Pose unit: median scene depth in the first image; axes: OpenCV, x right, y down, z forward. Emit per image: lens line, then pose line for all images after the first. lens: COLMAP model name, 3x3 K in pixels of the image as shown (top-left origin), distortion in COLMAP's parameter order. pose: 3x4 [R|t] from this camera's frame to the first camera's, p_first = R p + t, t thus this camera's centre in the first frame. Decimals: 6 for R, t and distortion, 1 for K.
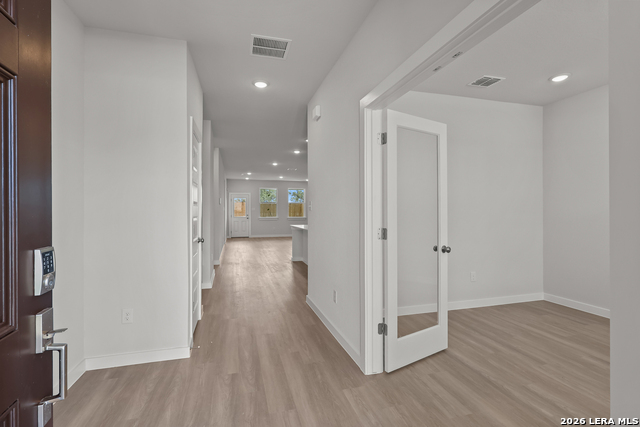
lens RADIAL K [[295.8, 0, 314.1], [0, 295.8, 213.9], [0, 0, 1]] dist [-0.004303, 0.001799]
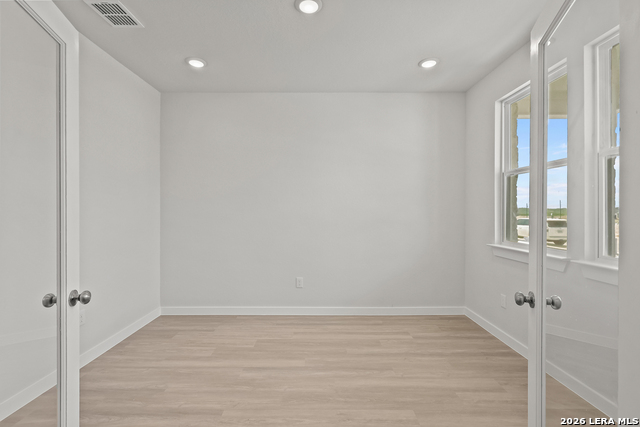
lens RADIAL K [[295.8, 0, 322.7], [0, 295.8, 211.0], [0, 0, 1]] dist [-0.004303, 0.001799]
pose [[0.254368, 0.003804, 0.967100, 0.088791], [0.006035, 0.999967, -0.005521, -0.012140], [-0.967089, 0.007241, 0.254337, 0.493628]]
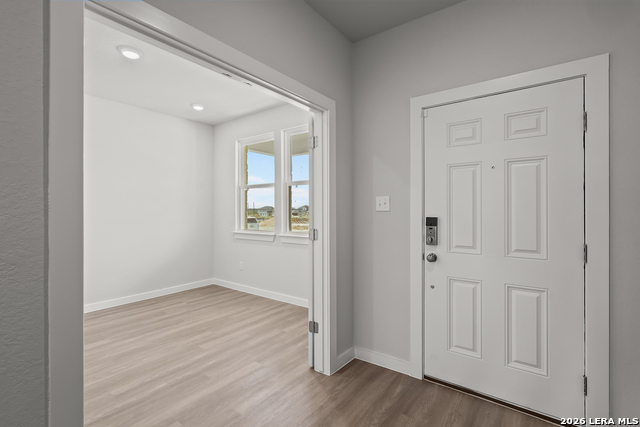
lens RADIAL K [[295.8, 0, 317.3], [0, 295.8, 209.6], [0, 0, 1]] dist [-0.004303, 0.001799]
pose [[-0.610853, 0.007413, 0.791709, -0.362007], [0.012737, 0.999919, 0.000465, -0.013265], [-0.791642, 0.010369, -0.610898, 0.840698]]
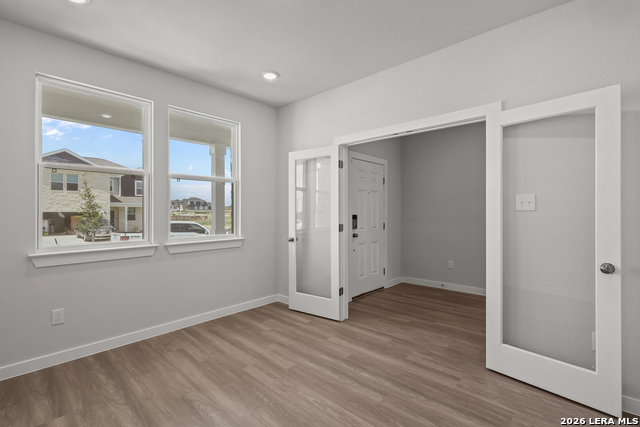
lens RADIAL K [[295.8, 0, 321.6], [0, 295.8, 212.9], [0, 0, 1]] dist [-0.004303, 0.001799]
pose [[-0.842136, 0.007350, -0.539215, 1.106986], [0.000456, 0.999916, 0.012917, -0.016644], [0.539265, 0.010632, -0.842069, 1.339402]]
